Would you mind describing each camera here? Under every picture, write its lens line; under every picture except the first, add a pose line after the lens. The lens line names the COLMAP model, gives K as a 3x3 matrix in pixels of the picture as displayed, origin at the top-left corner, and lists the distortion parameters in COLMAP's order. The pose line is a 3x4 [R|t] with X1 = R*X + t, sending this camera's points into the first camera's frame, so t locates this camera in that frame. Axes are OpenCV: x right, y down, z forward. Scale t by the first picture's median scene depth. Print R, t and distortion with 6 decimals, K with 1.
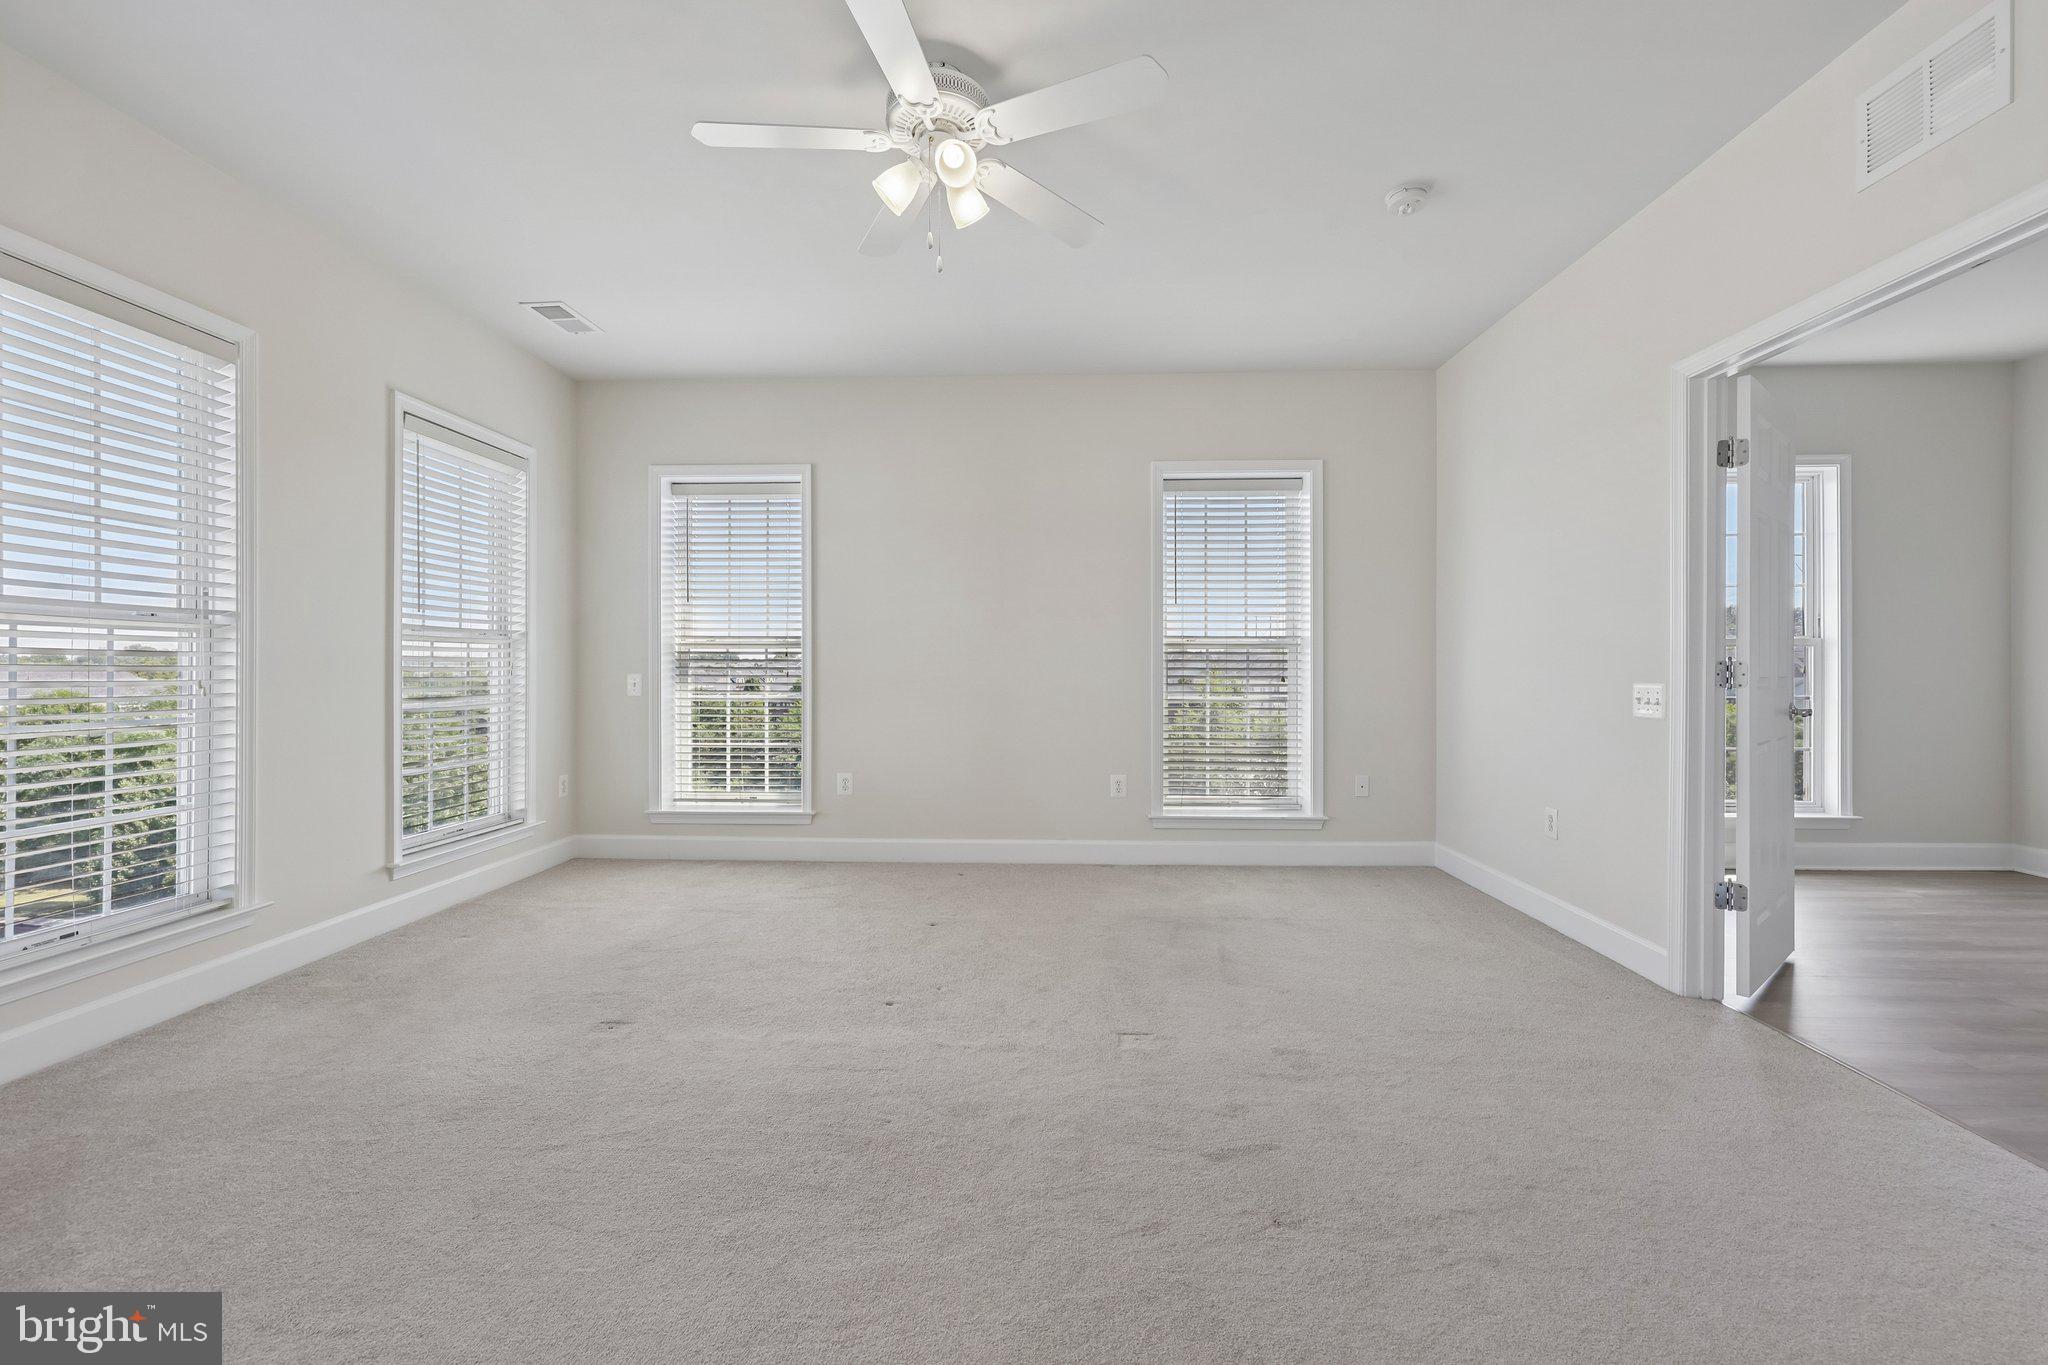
lens RADIAL K [[829.5, 0, 1018.5], [0, 829.5, 671.4], [0, 0, 1]] dist [0.000054, 0.000019]
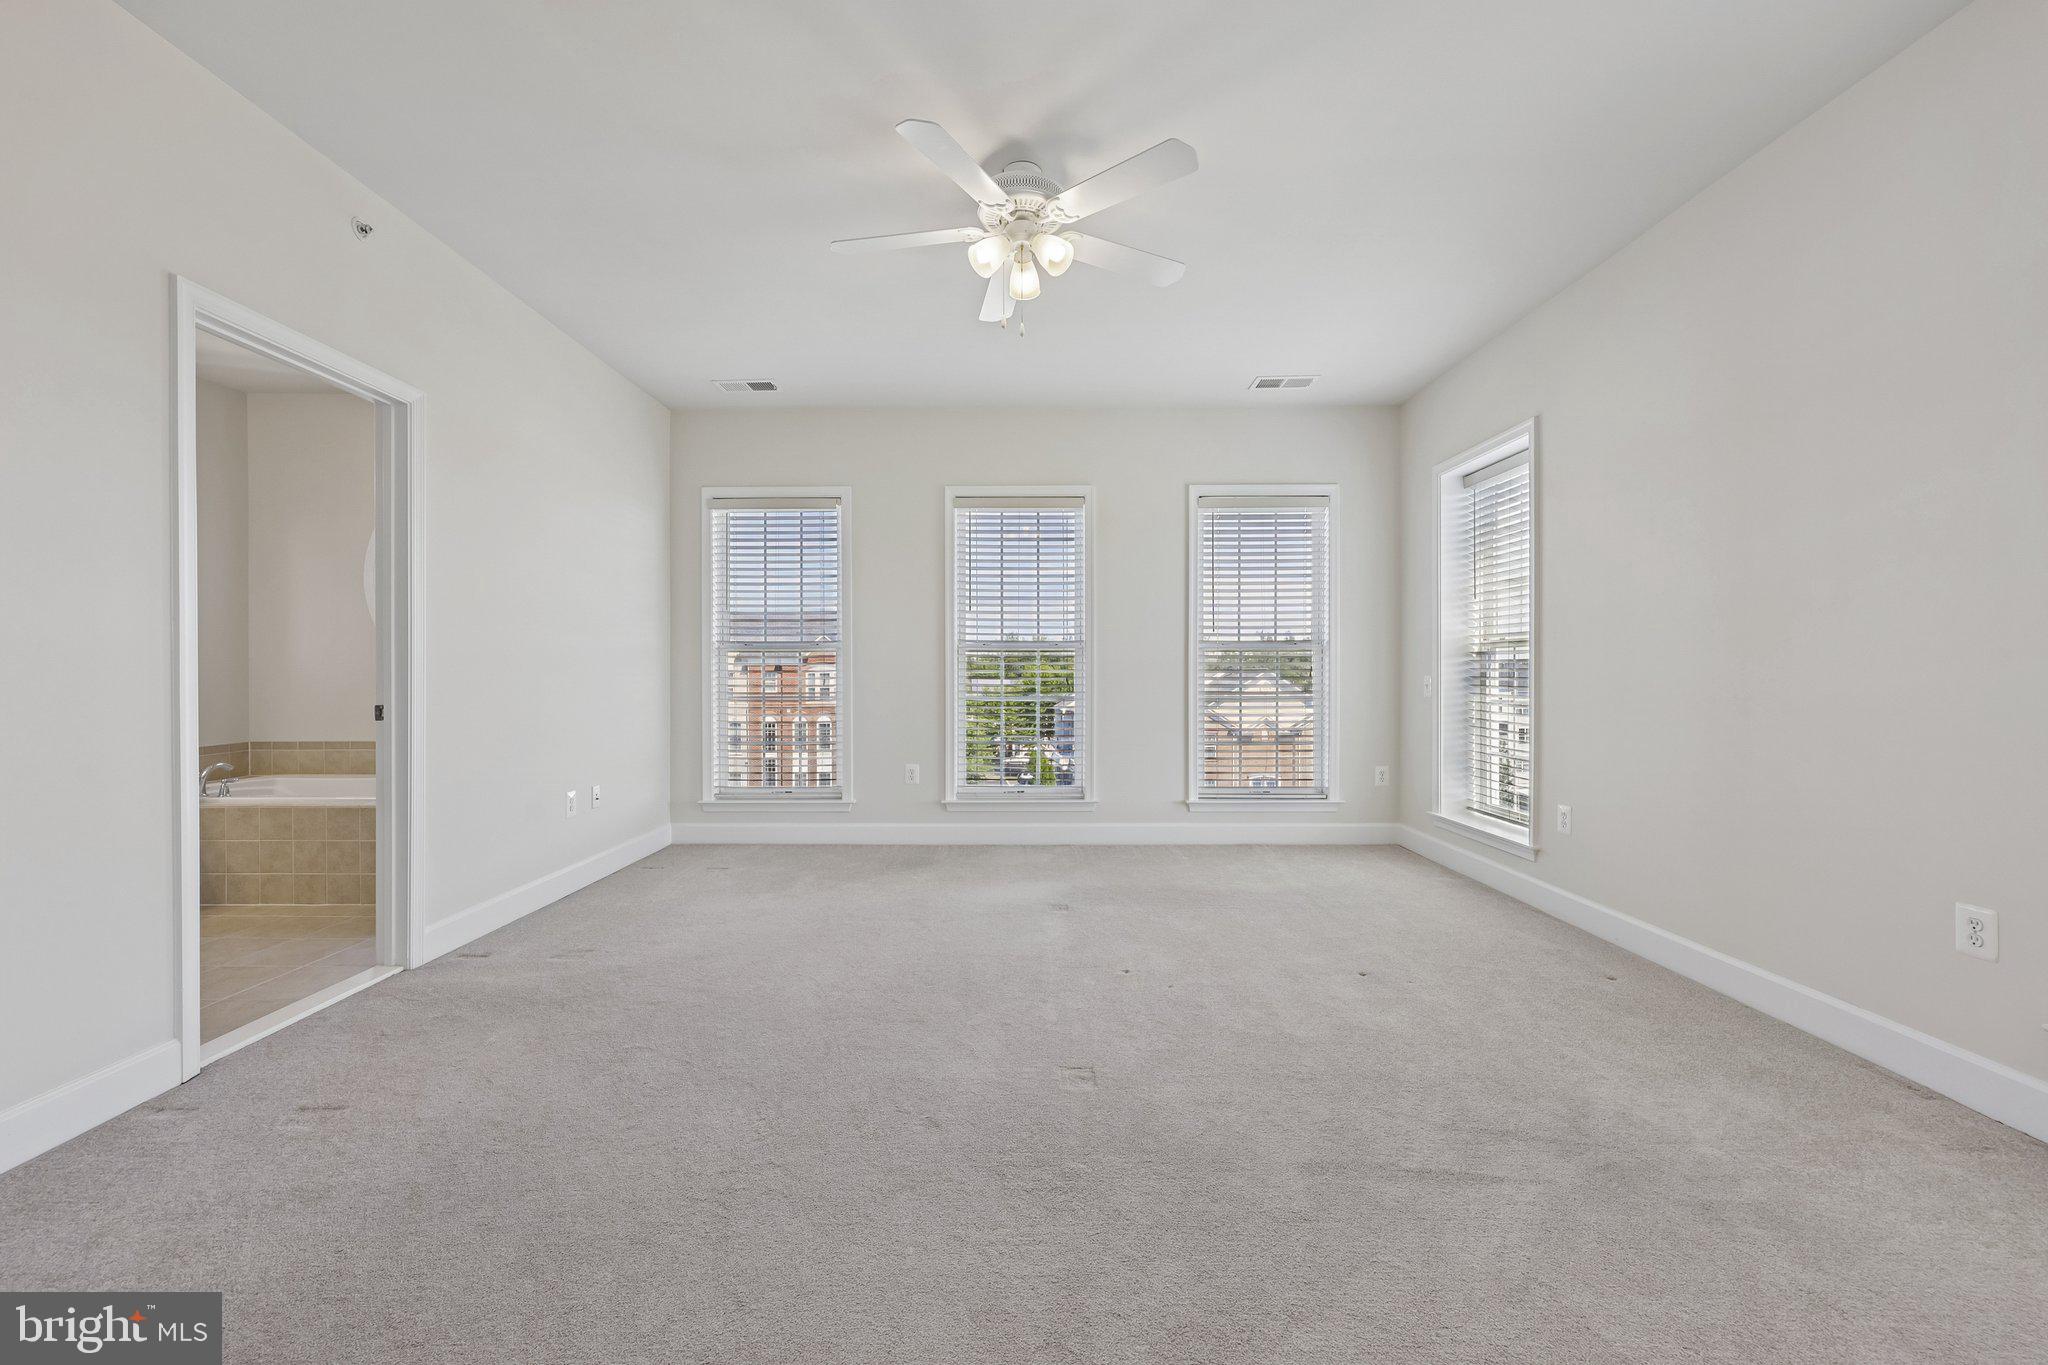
lens RADIAL K [[829.5, 0, 1018.5], [0, 829.5, 671.4], [0, 0, 1]] dist [0.000054, 0.000019]
pose [[0.062269, 0.008780, -0.998021, 0.718424], [0.011864, 0.999884, 0.009536, -0.021003], [0.997989, -0.012434, 0.062157, 0.589036]]
